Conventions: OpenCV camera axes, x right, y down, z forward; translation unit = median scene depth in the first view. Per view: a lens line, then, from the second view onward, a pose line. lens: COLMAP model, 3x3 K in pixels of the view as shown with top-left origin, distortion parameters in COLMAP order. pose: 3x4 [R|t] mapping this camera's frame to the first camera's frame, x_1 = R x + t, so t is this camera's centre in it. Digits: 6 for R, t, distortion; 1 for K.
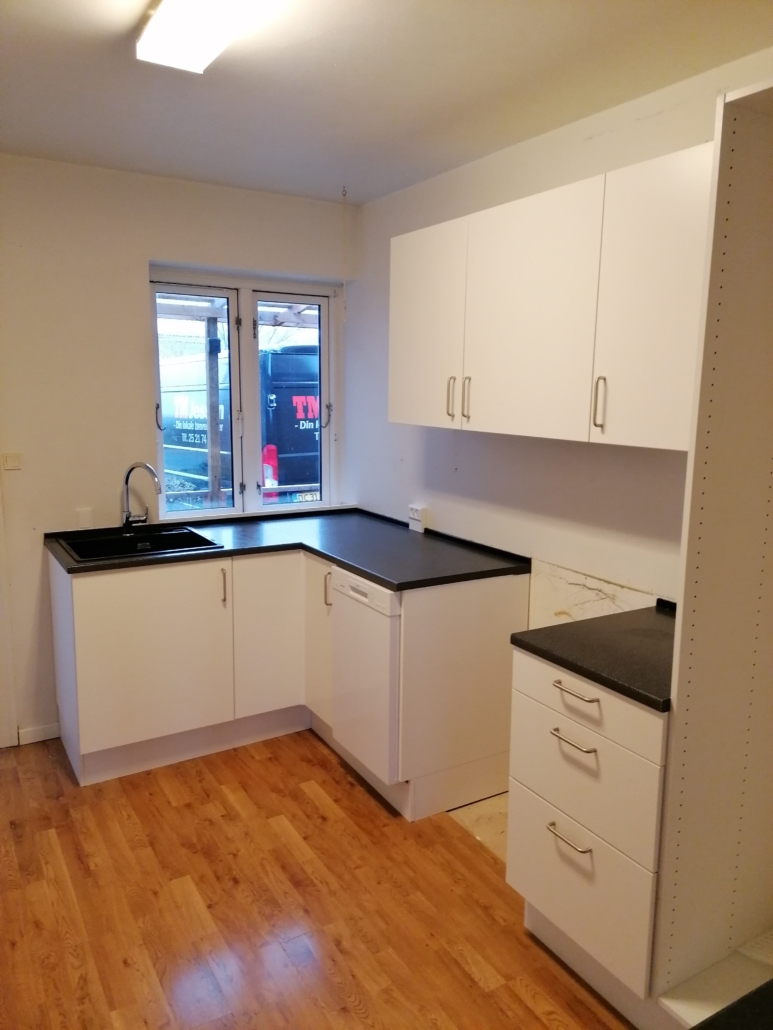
lens RADIAL K [[793.0, 0, 390.2], [0, 793.0, 514.0], [0, 0, 1]] dist [0.058234, -0.041412]
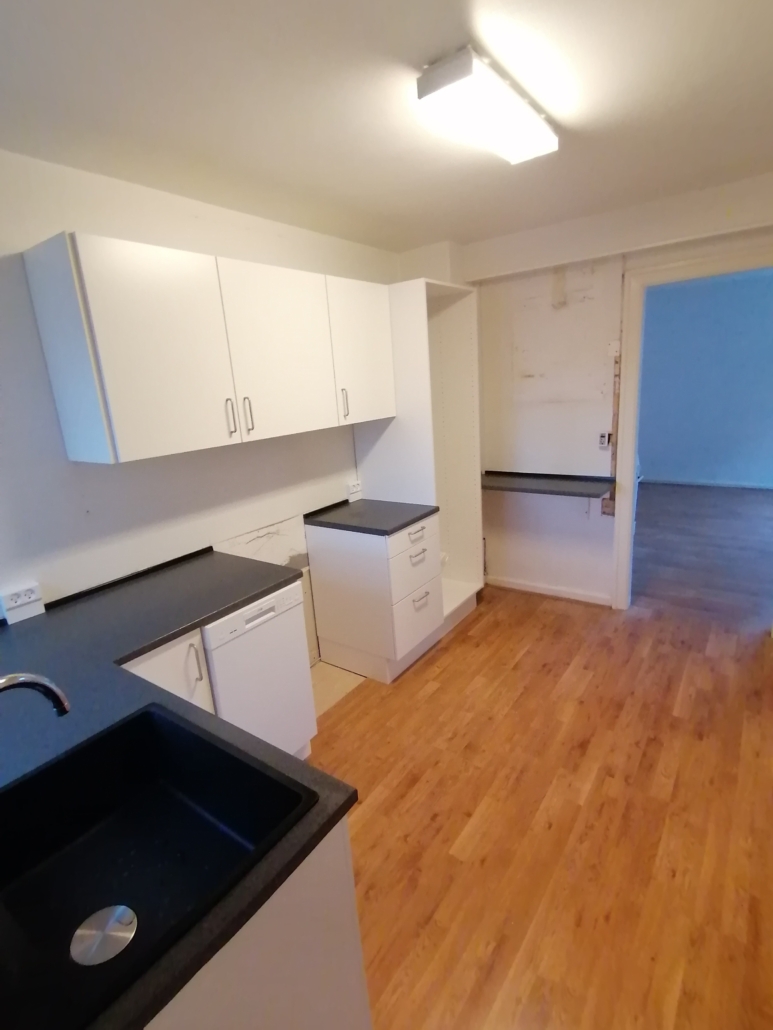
lens RADIAL K [[514.2, 0, 387.2], [0, 514.2, 512.6], [0, 0, 1]] dist [0.005801, -0.001317]
pose [[-0.404497, -0.213141, 0.889355, -0.776769], [0.216911, 0.922355, 0.319705, -0.230134], [-0.888443, 0.322231, -0.326857, 1.208173]]
